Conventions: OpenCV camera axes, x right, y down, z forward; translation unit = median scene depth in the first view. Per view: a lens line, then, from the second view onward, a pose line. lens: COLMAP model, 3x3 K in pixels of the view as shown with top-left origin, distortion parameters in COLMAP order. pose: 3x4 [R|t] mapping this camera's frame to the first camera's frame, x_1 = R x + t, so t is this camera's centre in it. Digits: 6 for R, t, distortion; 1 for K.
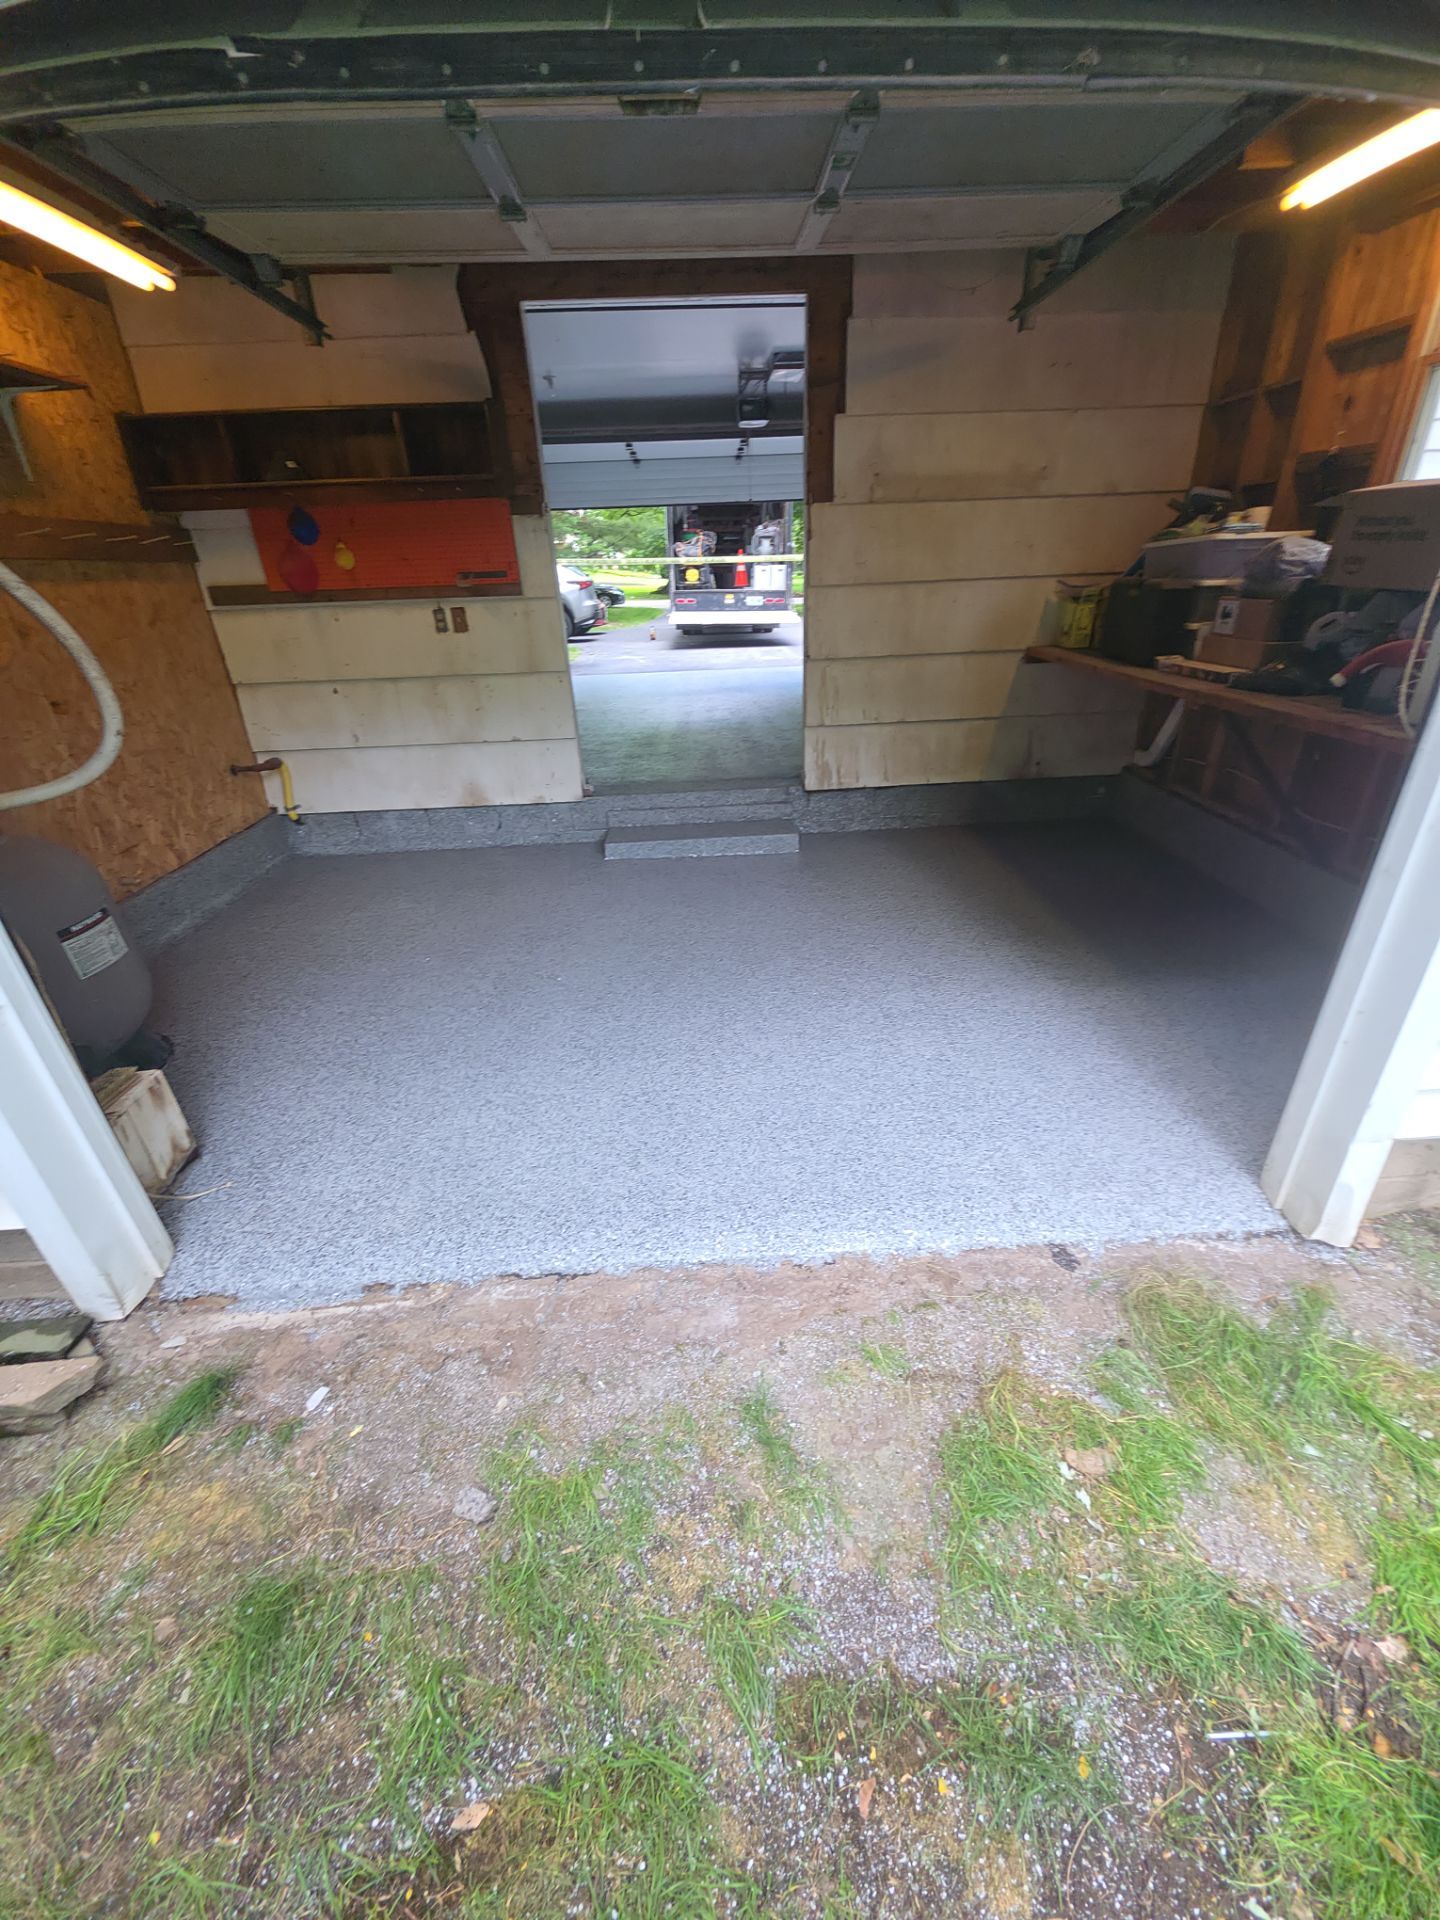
lens RADIAL K [[759.5, 0, 731.4], [0, 759.5, 963.7], [0, 0, 1]] dist [0.015211, -0.008767]
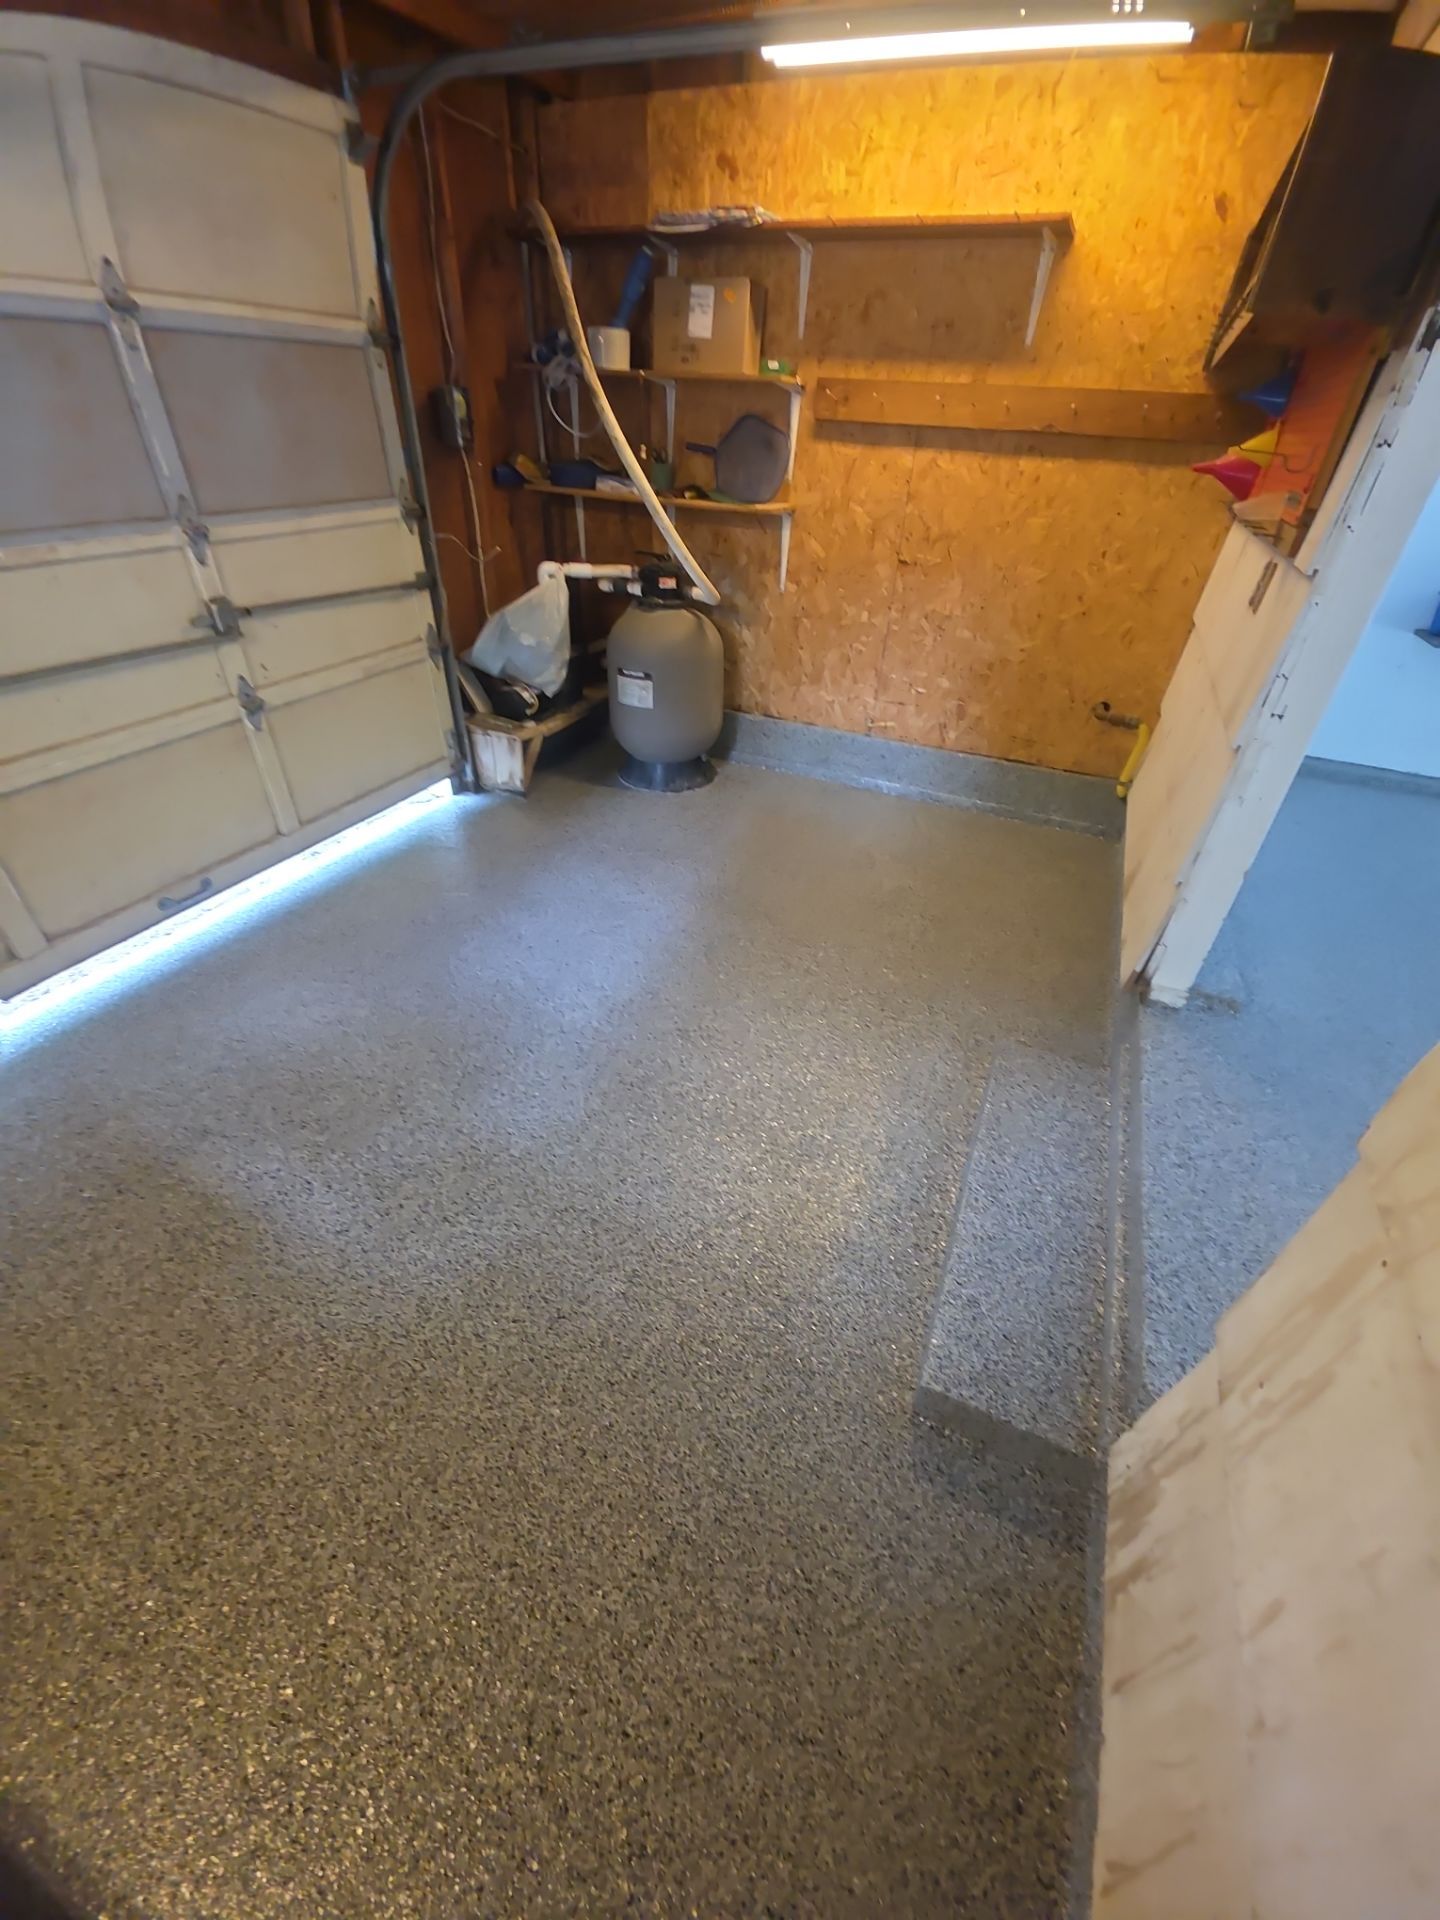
lens RADIAL K [[759.5, 0, 731.4], [0, 759.5, 963.7], [0, 0, 1]] dist [0.015211, -0.008767]
pose [[-0.443346, 0.530682, -0.722372, 0.309156], [-0.440987, 0.572489, 0.691222, -0.537436], [0.780369, 0.625007, -0.019787, 0.953961]]
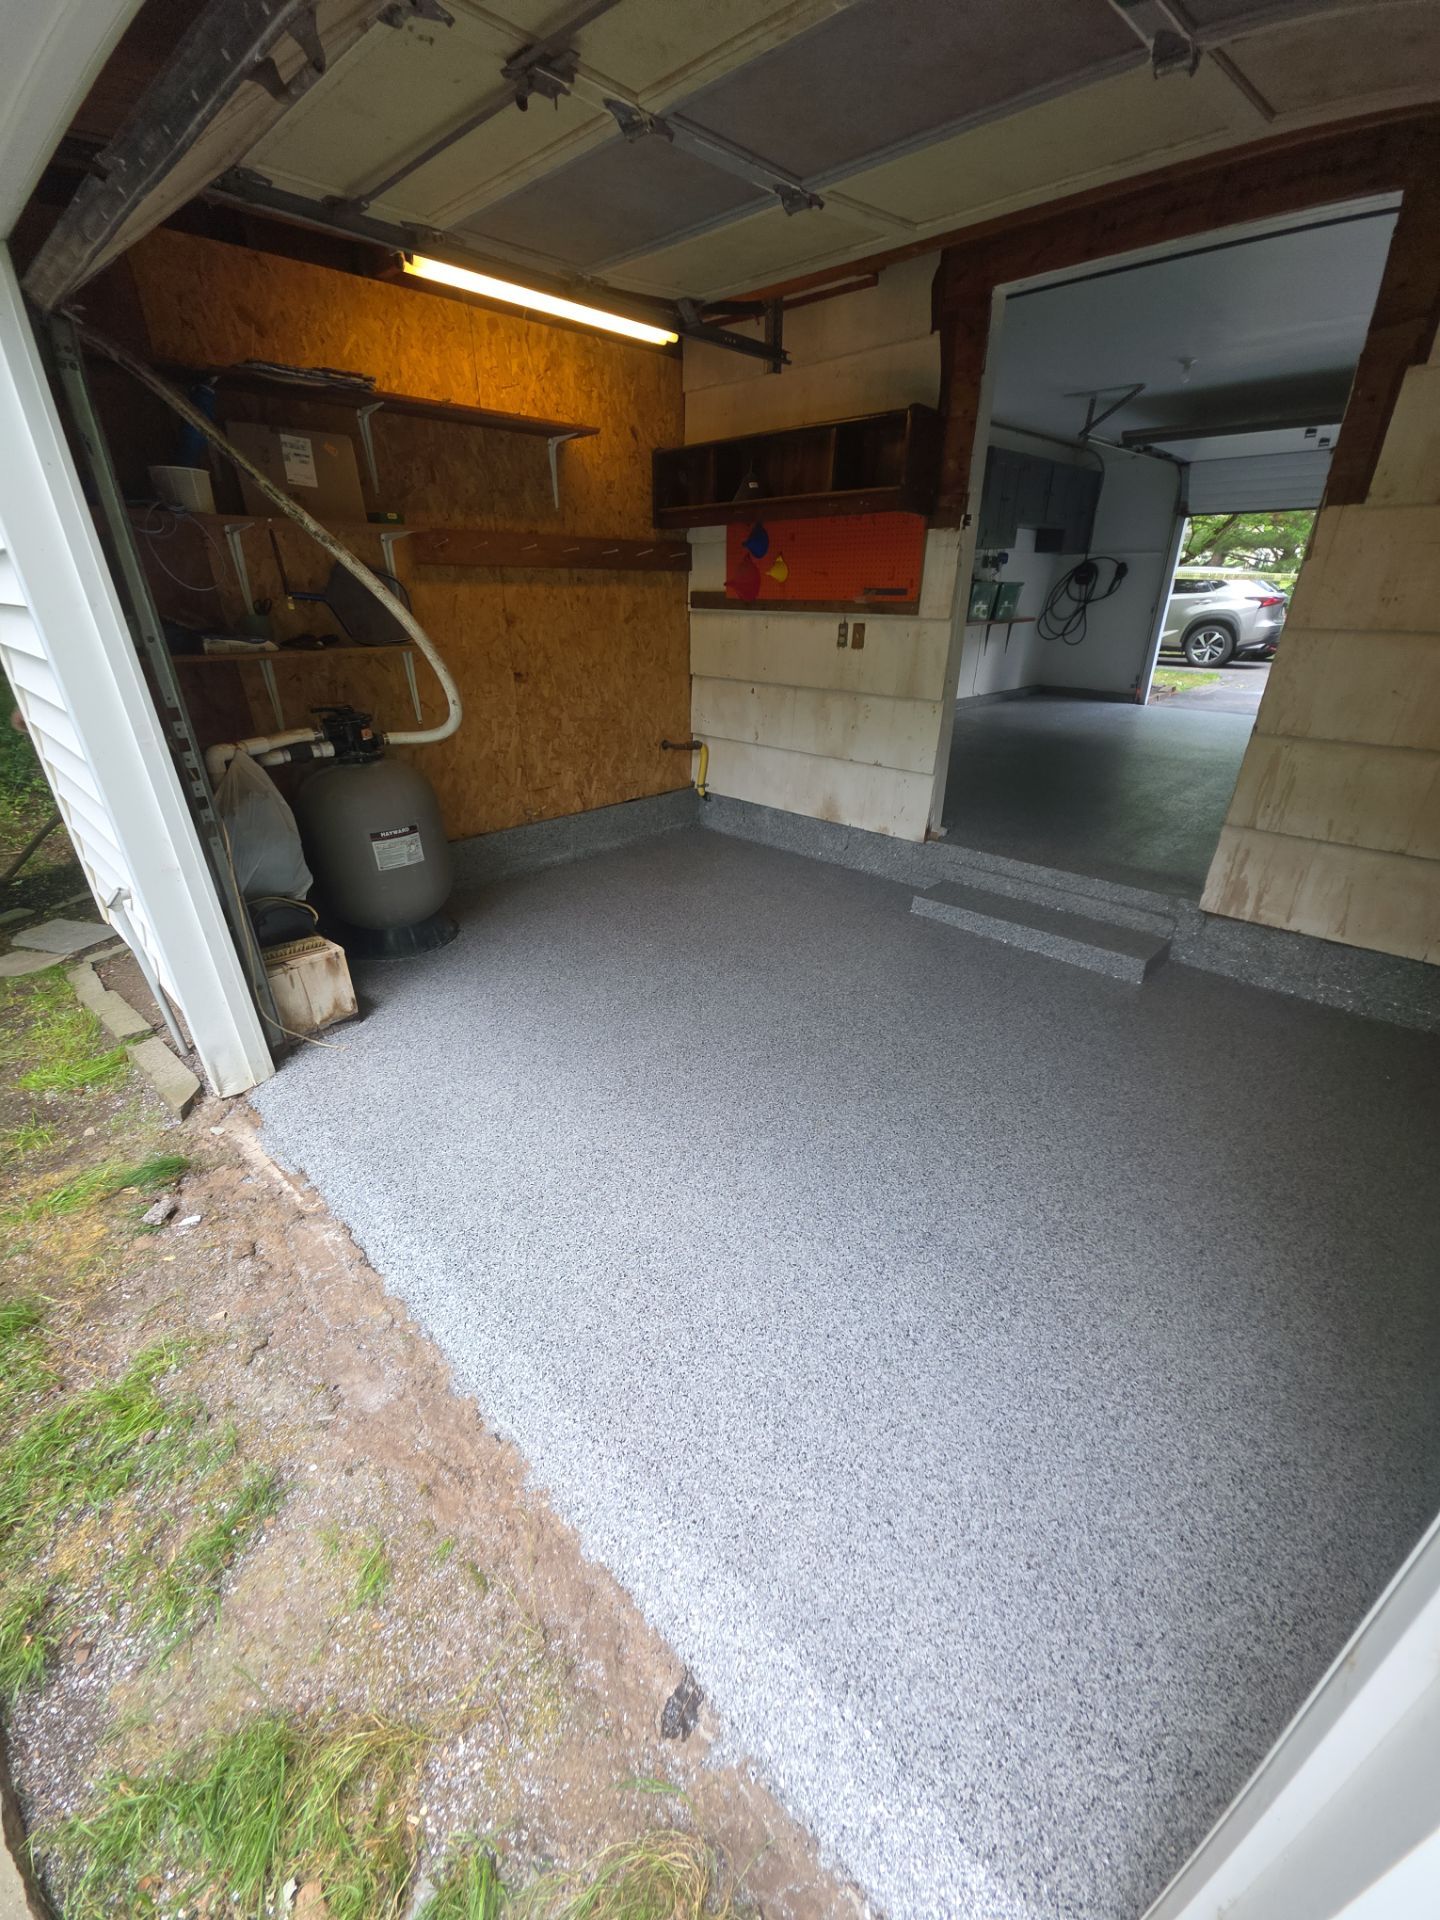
lens RADIAL K [[759.5, 0, 731.4], [0, 759.5, 963.7], [0, 0, 1]] dist [0.015211, -0.008767]
pose [[0.686148, 0.355306, -0.634790, 0.322810], [-0.357908, 0.924573, 0.130639, -0.141906], [0.633326, 0.137559, 0.761561, 0.227513]]
